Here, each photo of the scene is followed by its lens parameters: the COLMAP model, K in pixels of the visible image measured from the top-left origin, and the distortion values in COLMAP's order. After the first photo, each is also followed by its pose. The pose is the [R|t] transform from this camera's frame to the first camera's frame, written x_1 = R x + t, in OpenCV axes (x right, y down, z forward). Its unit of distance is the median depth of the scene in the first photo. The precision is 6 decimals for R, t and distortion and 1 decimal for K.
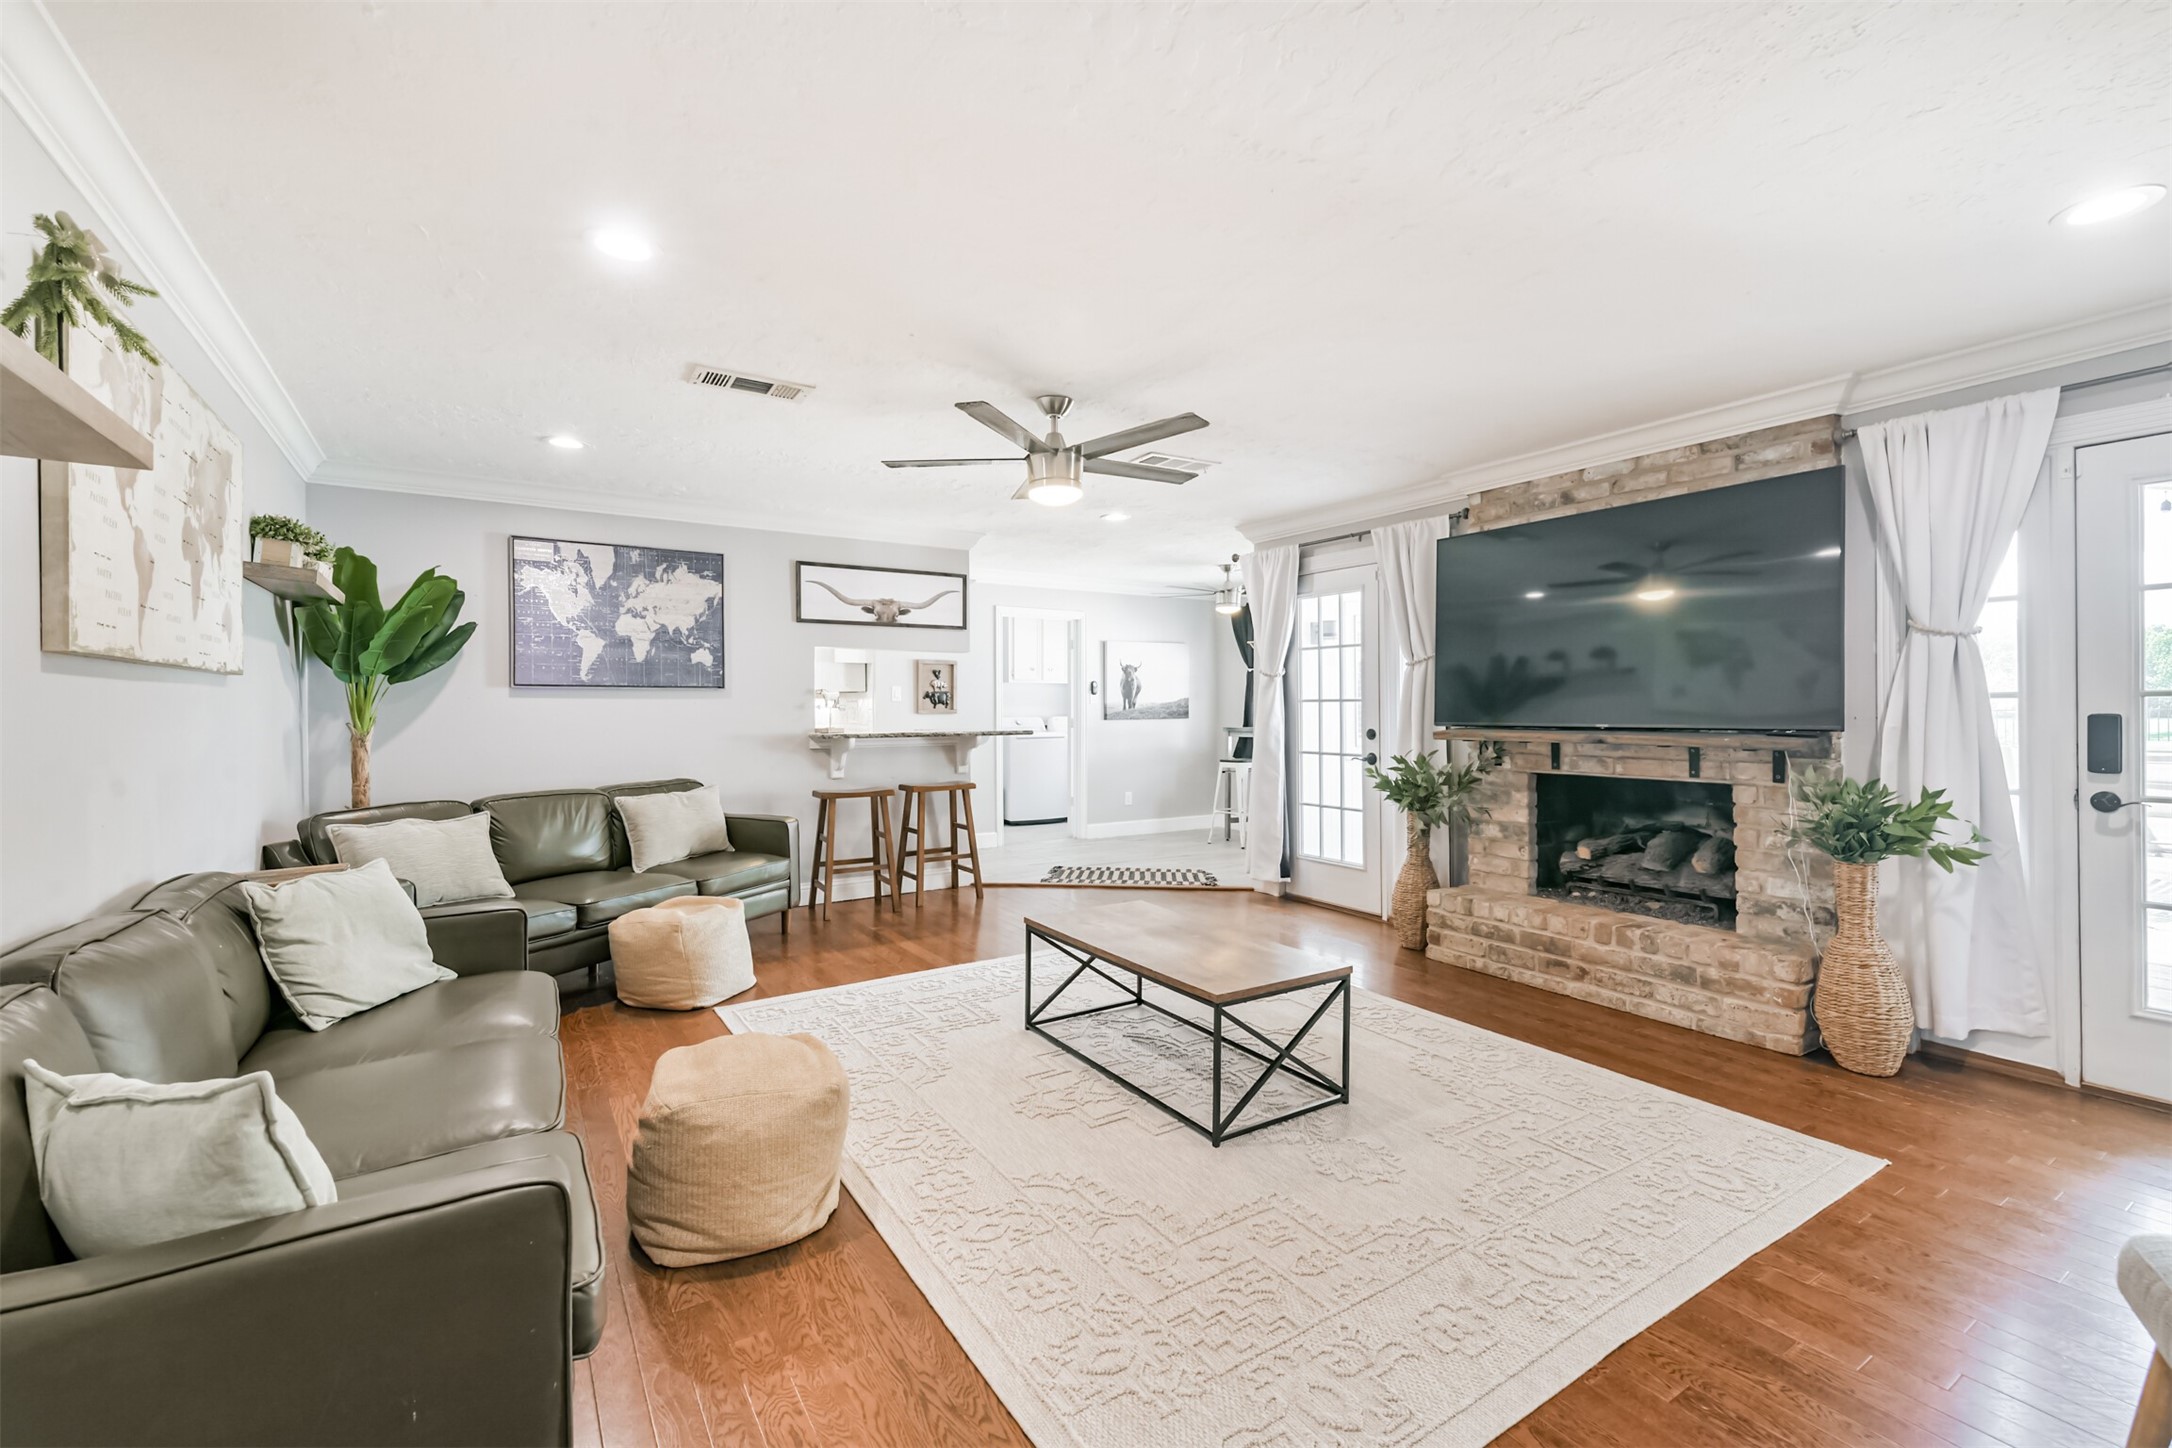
lens RADIAL K [[936.1, 0, 1073.0], [0, 936.1, 713.4], [0, 0, 1]] dist [0.009467, -0.002410]
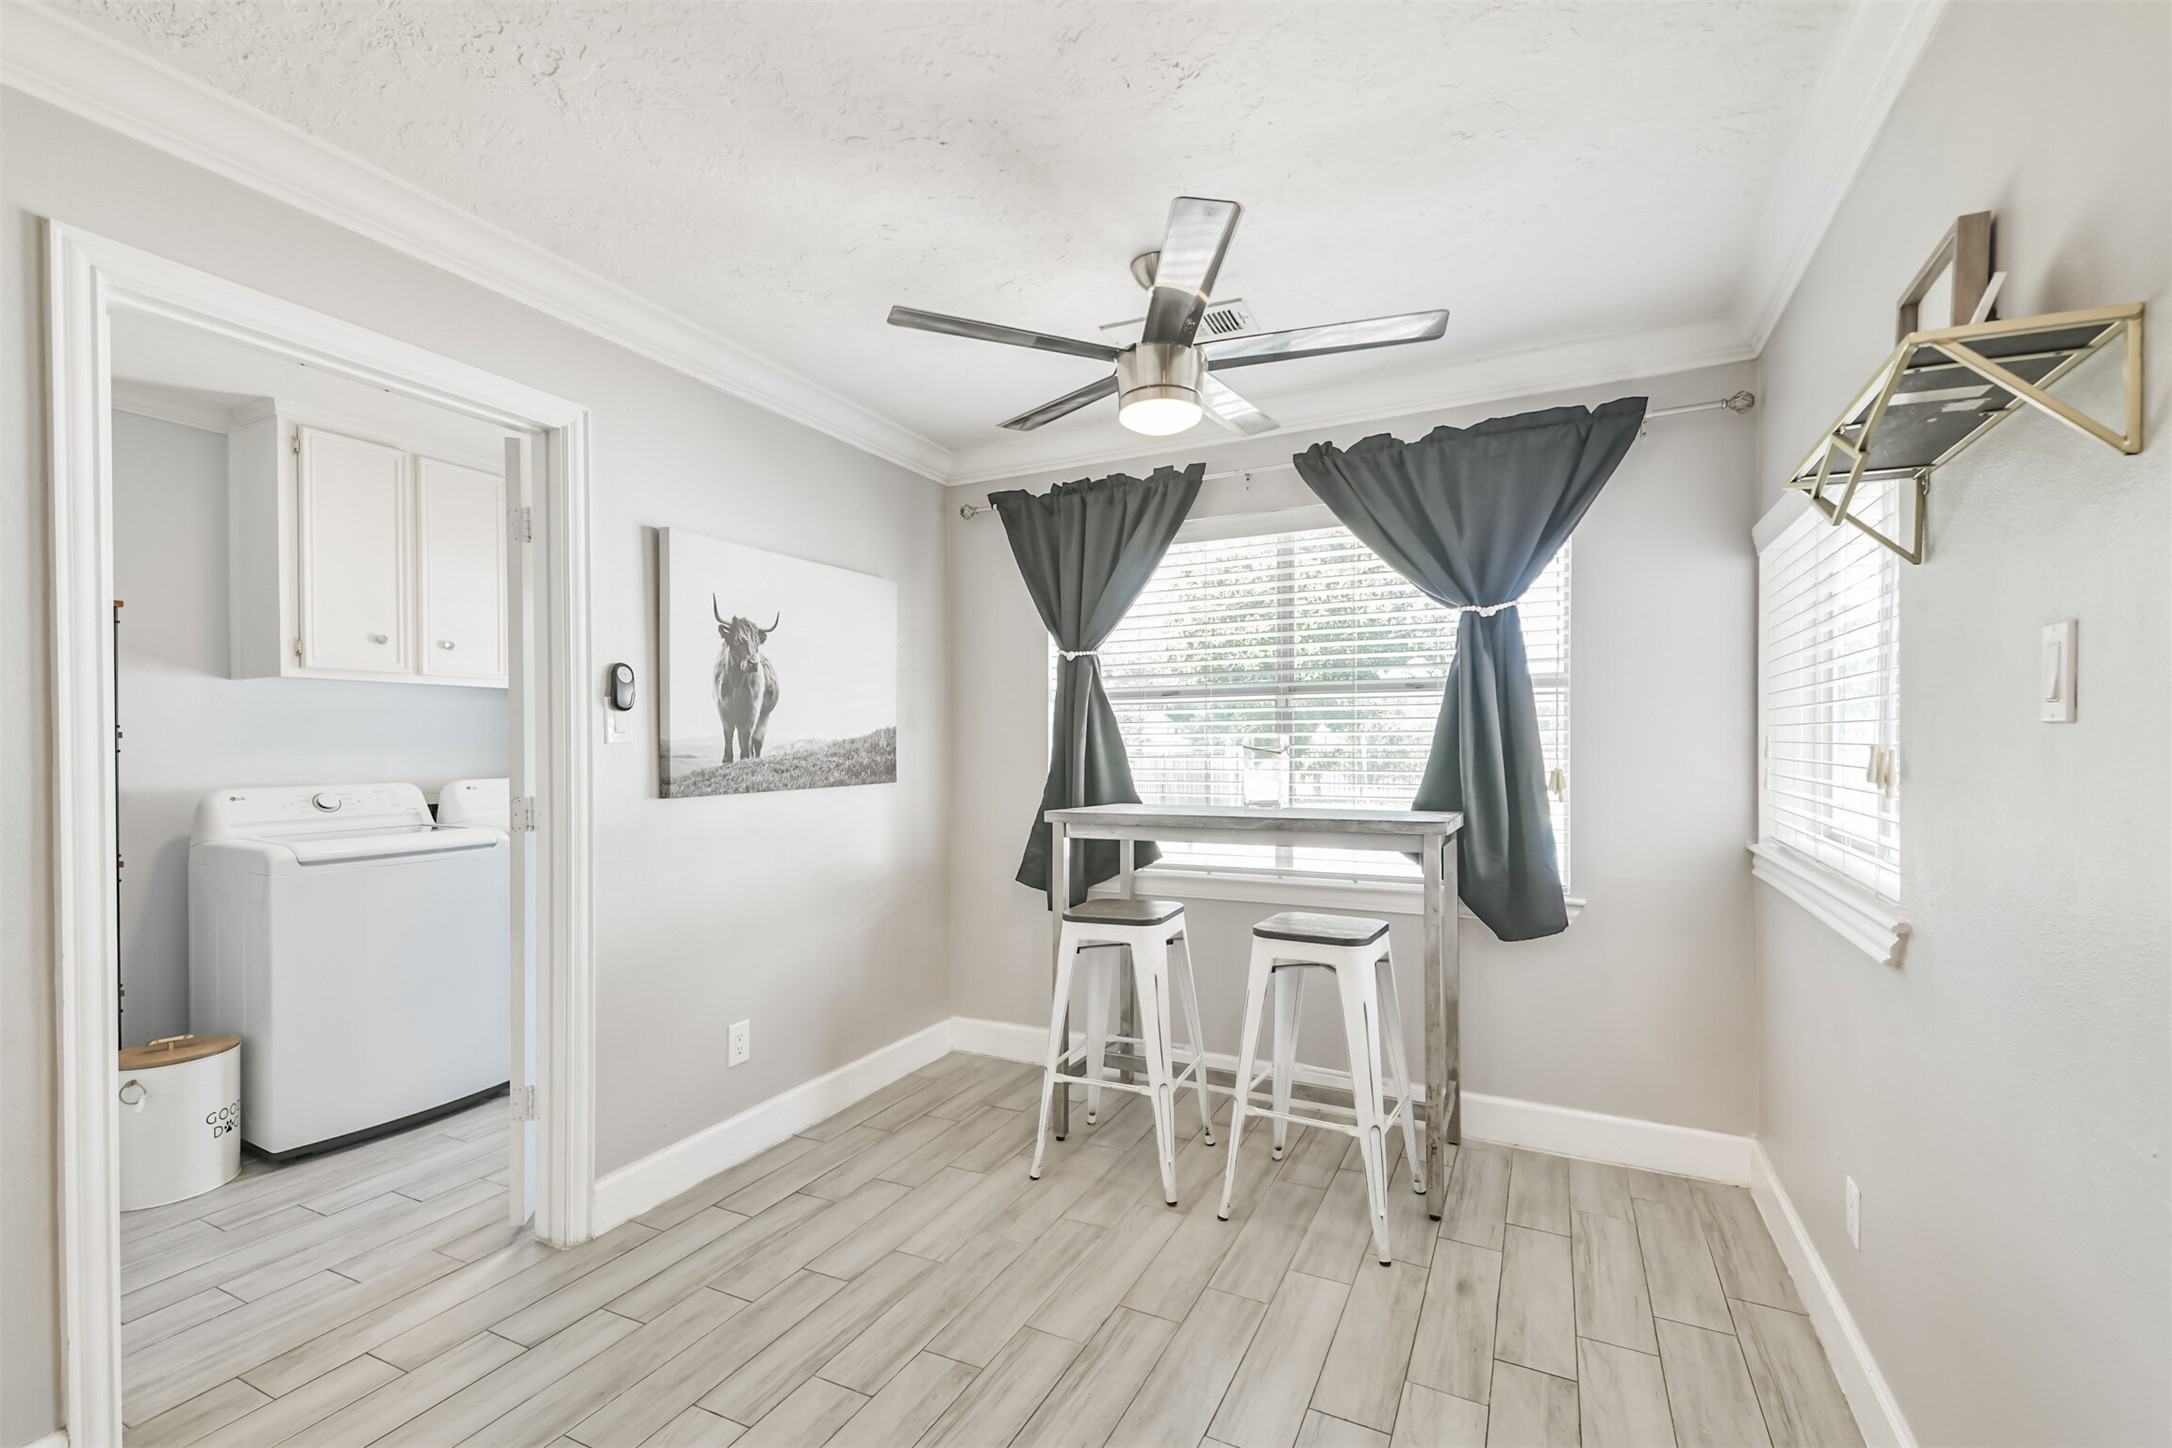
lens RADIAL K [[936.1, 0, 1102.8], [0, 936.1, 745.0], [0, 0, 1]] dist [0.009467, -0.002410]
pose [[0.847493, -0.005468, 0.530778, -0.007138], [0.011141, 0.999910, -0.007488, -0.009390], [-0.530689, 0.012260, 0.847478, 1.075499]]
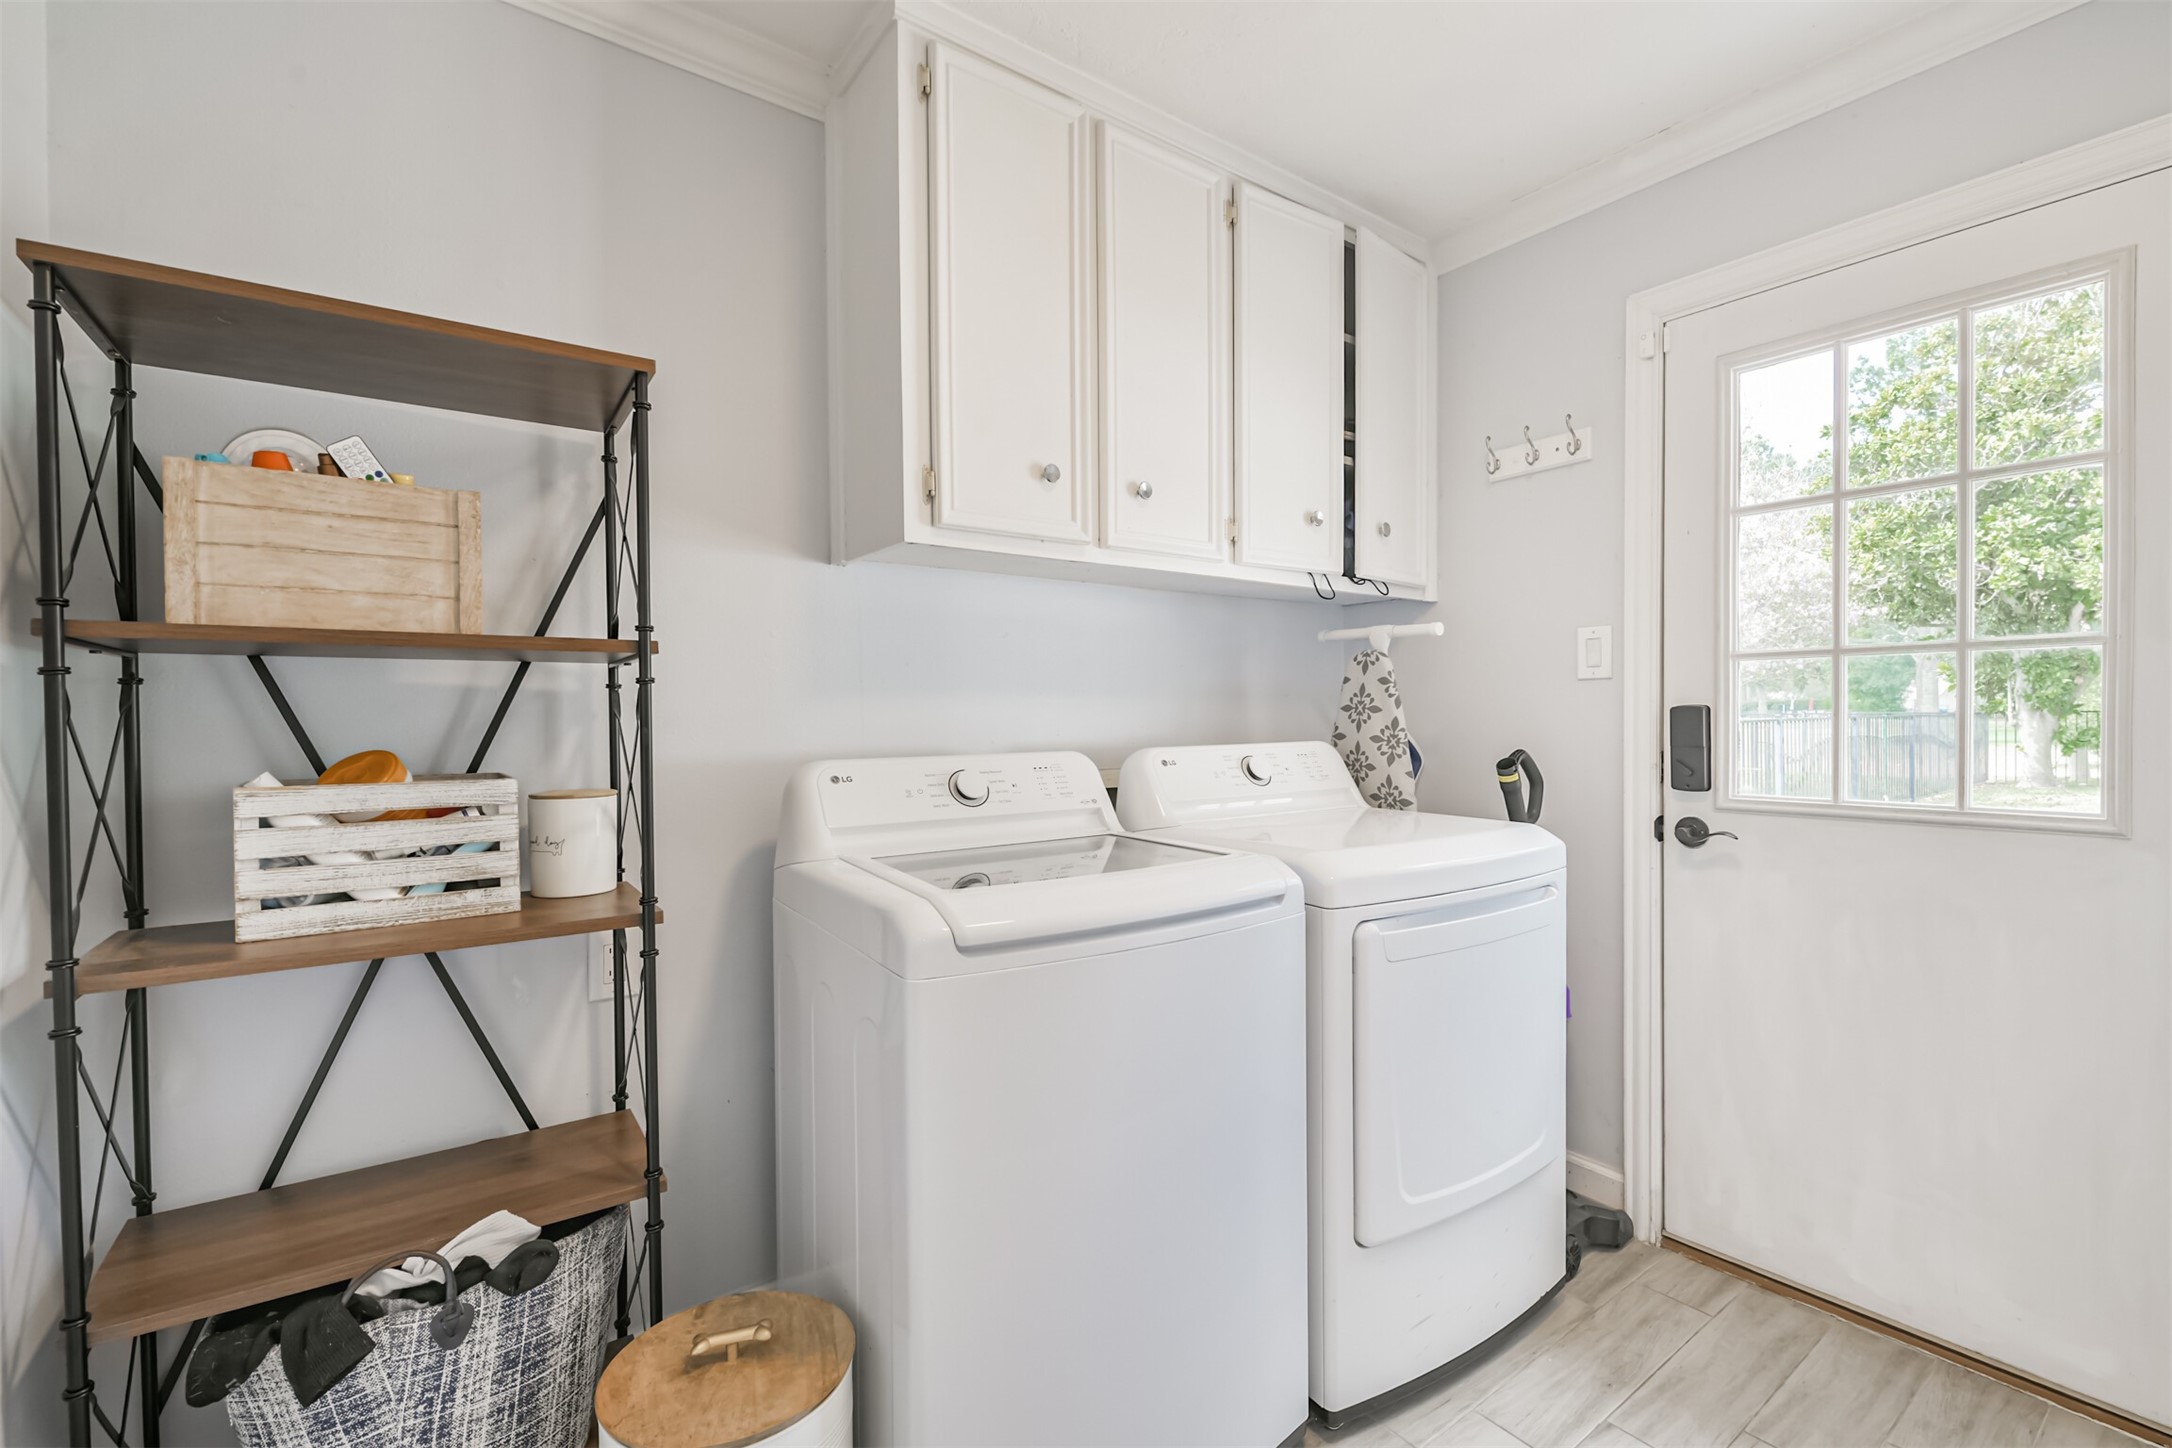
lens RADIAL K [[936.1, 0, 1082.9], [0, 936.1, 727.5], [0, 0, 1]] dist [0.009467, -0.002410]
pose [[0.997402, -0.006506, 0.071745, -0.090442], [0.006045, 0.999960, 0.006636, -0.004901], [-0.071785, -0.006185, 0.997401, 1.519361]]
